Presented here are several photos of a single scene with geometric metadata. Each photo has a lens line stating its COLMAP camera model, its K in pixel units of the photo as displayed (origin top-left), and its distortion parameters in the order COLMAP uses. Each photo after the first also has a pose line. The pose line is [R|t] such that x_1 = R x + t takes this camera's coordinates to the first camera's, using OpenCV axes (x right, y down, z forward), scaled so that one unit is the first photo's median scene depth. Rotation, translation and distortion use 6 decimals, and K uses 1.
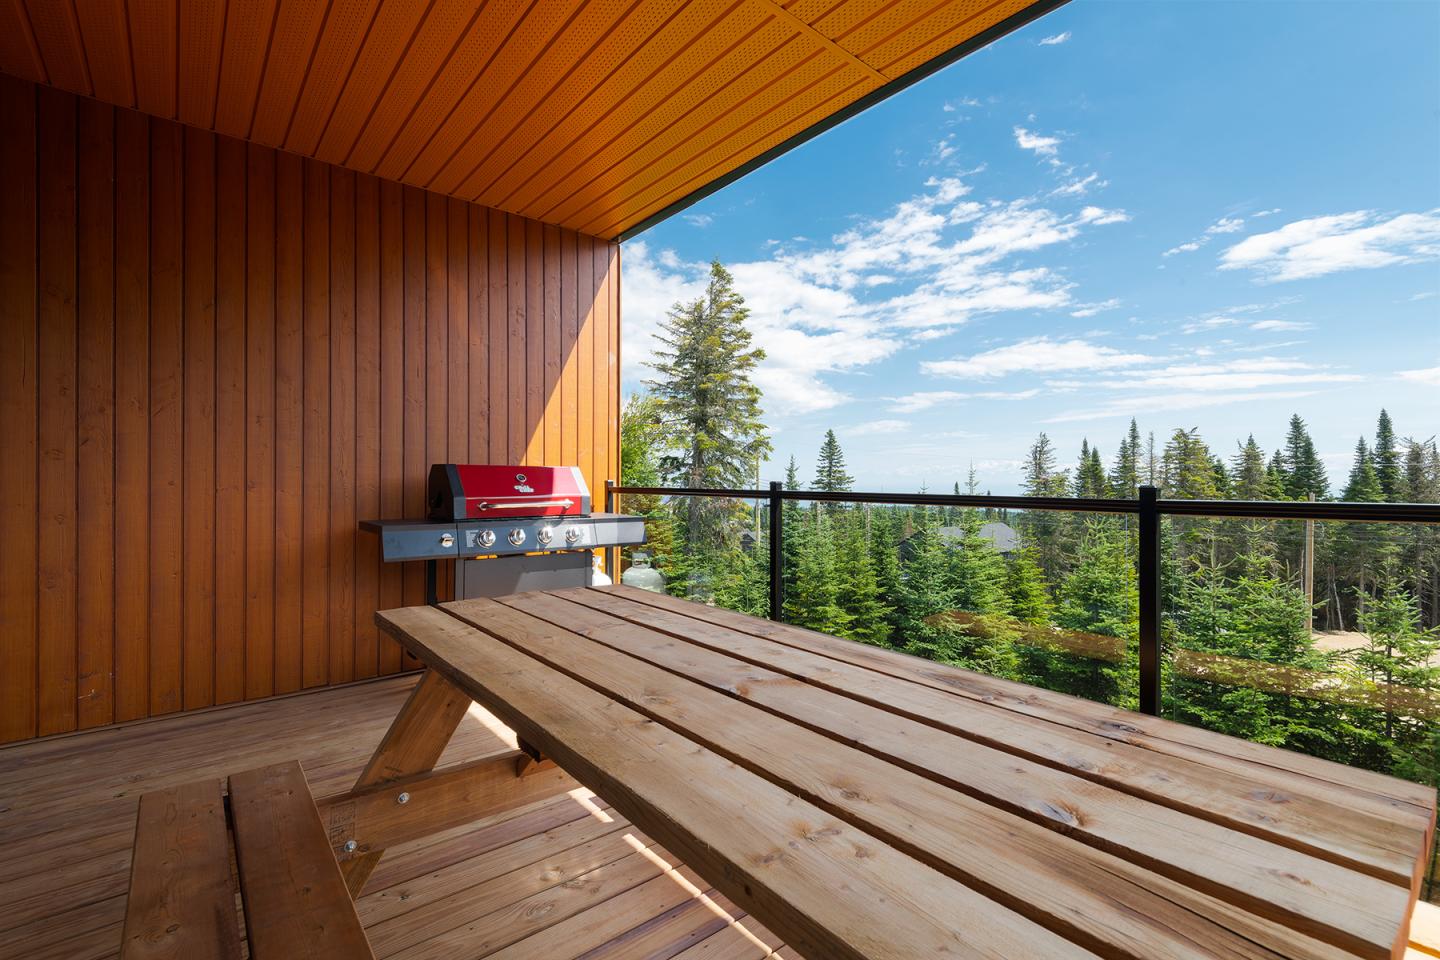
lens RADIAL K [[646.3, 0, 725.7], [0, 646.3, 481.5], [0, 0, 1]] dist [0.002508, -0.003594]
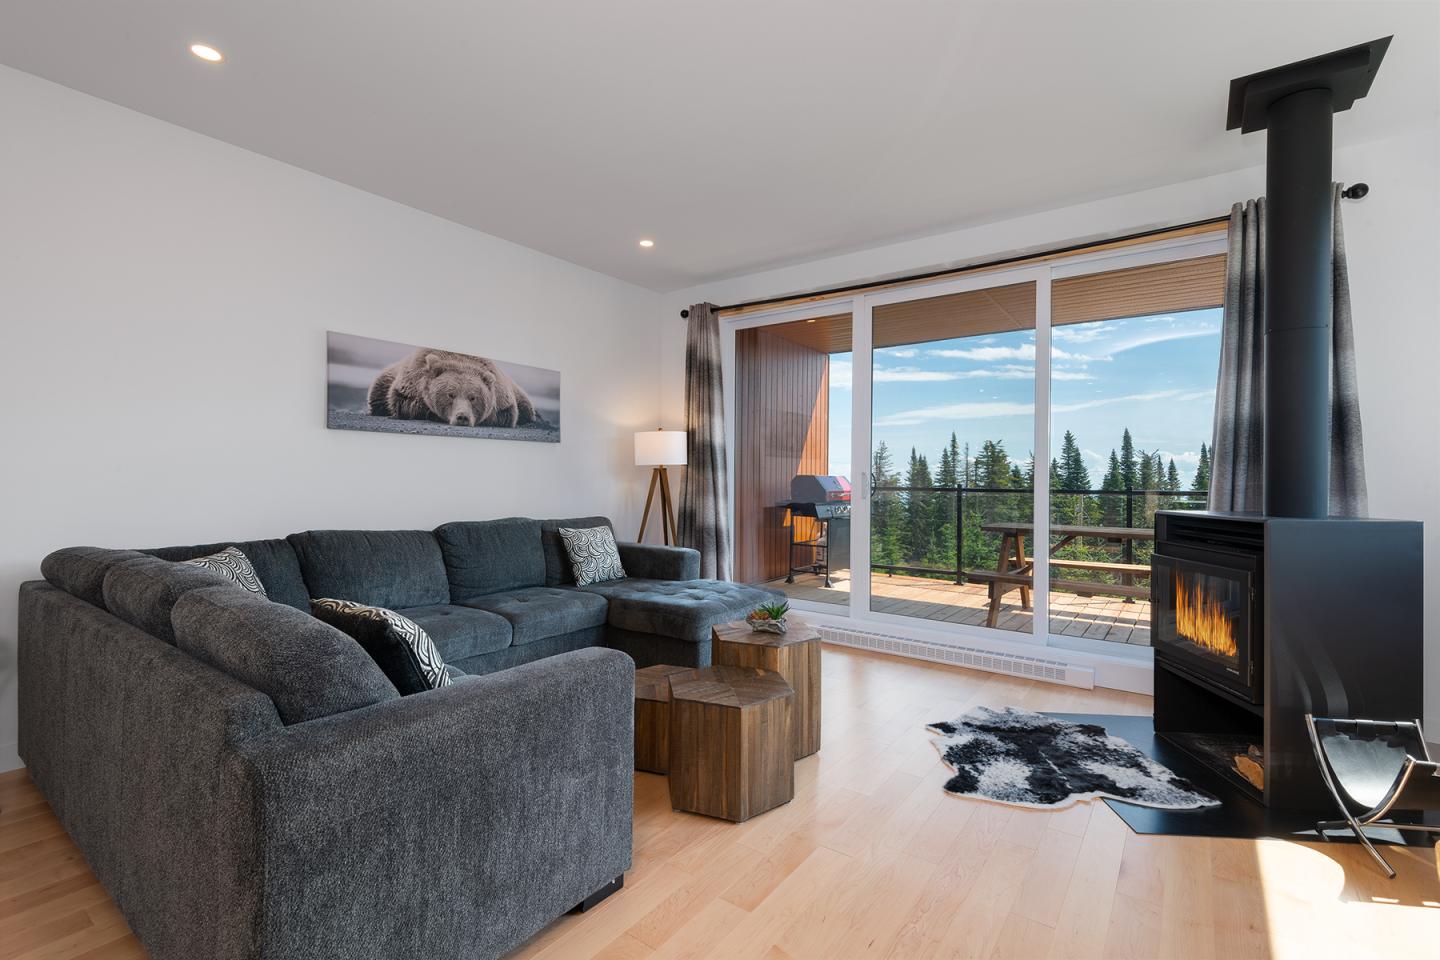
lens RADIAL K [[646.3, 0, 718.8], [0, 646.3, 476.7], [0, 0, 1]] dist [0.002508, -0.003594]
pose [[0.971444, 0.004057, 0.237236, -0.082979], [-0.001894, 0.999955, -0.009343, -0.000316], [-0.237263, 0.008627, 0.971407, -0.067482]]
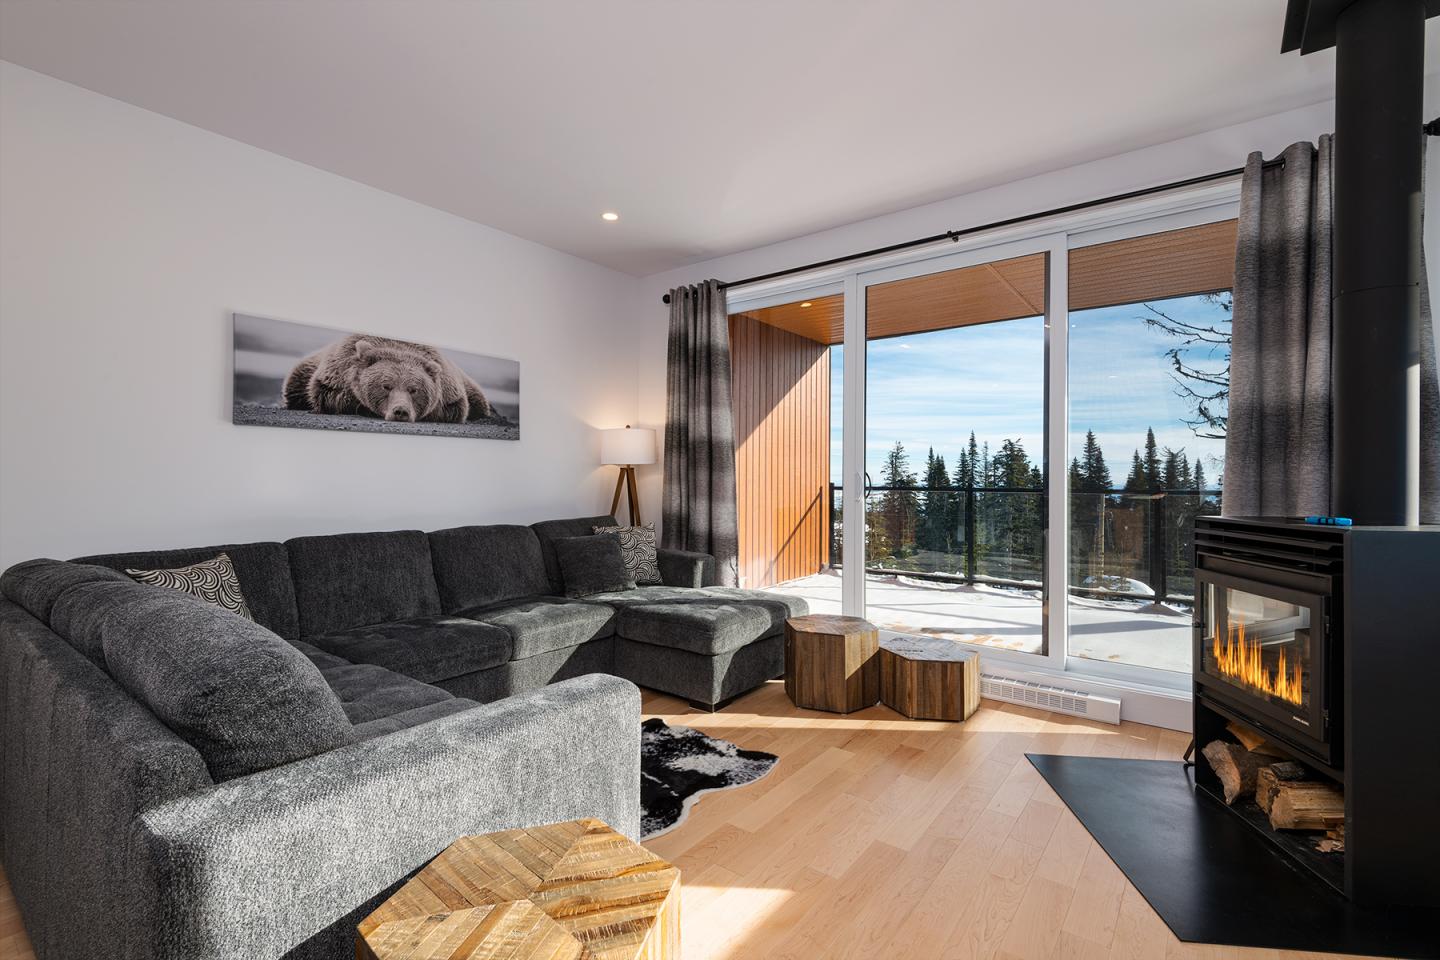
lens RADIAL K [[646.3, 0, 722.2], [0, 646.3, 477.3], [0, 0, 1]] dist [0.002508, -0.003594]
pose [[0.976386, 0.000444, 0.216034, -0.072877], [0.001671, 0.999952, -0.009607, -0.000409], [-0.216028, 0.009742, 0.976338, -0.056455]]
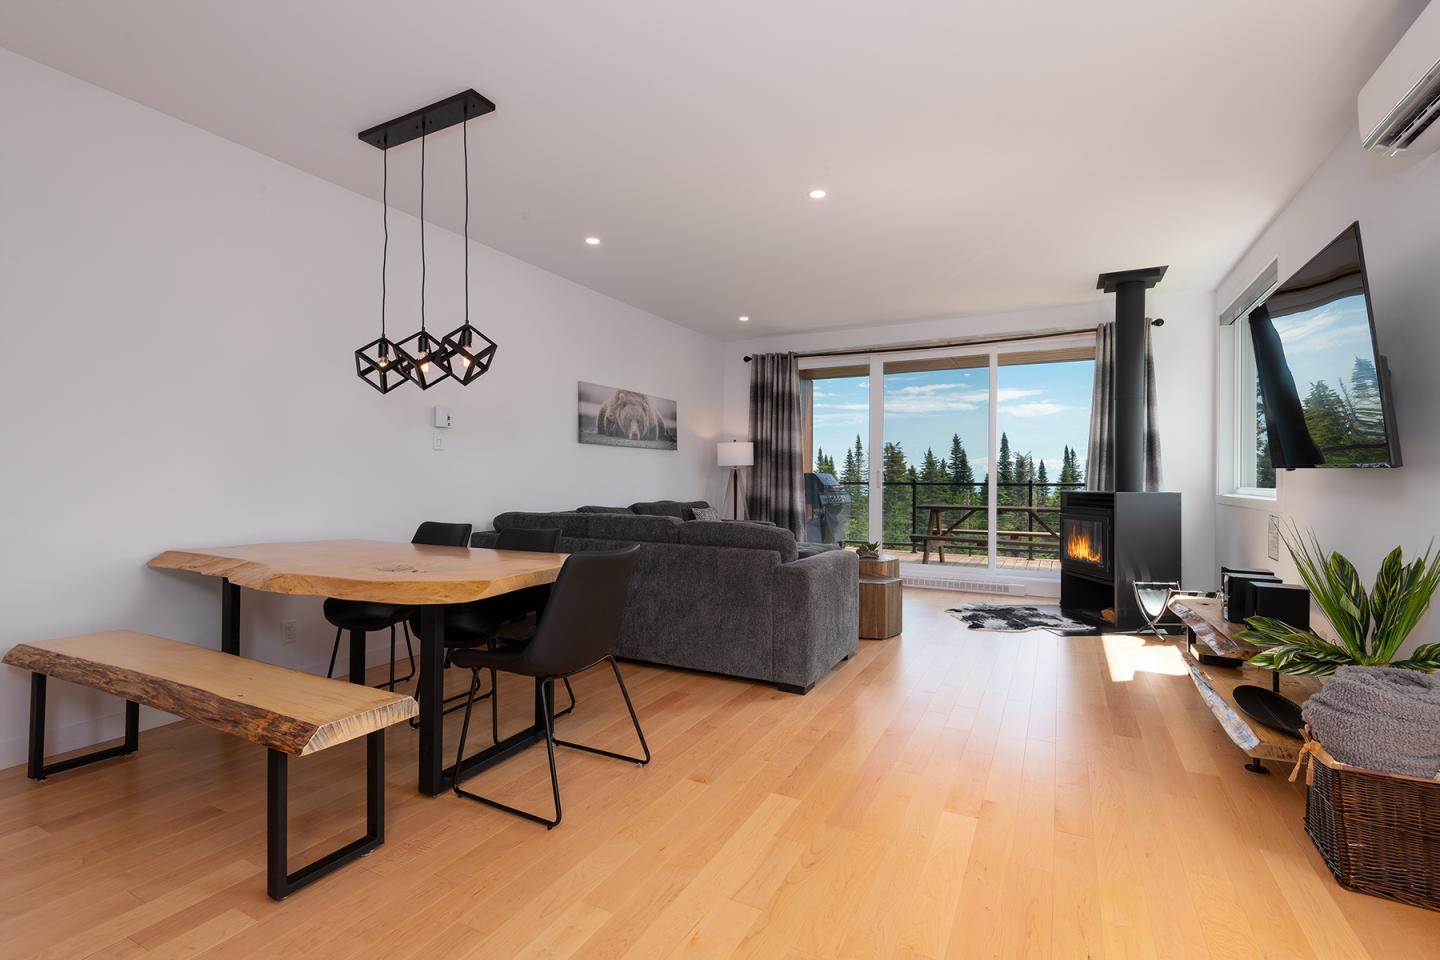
lens RADIAL K [[646.3, 0, 710.3], [0, 646.3, 479.5], [0, 0, 1]] dist [0.002508, -0.003594]
pose [[0.927933, -0.000231, 0.372748, -0.143297], [0.002065, 0.999988, -0.004521, 0.001057], [-0.372742, 0.004965, 0.927922, -0.111526]]
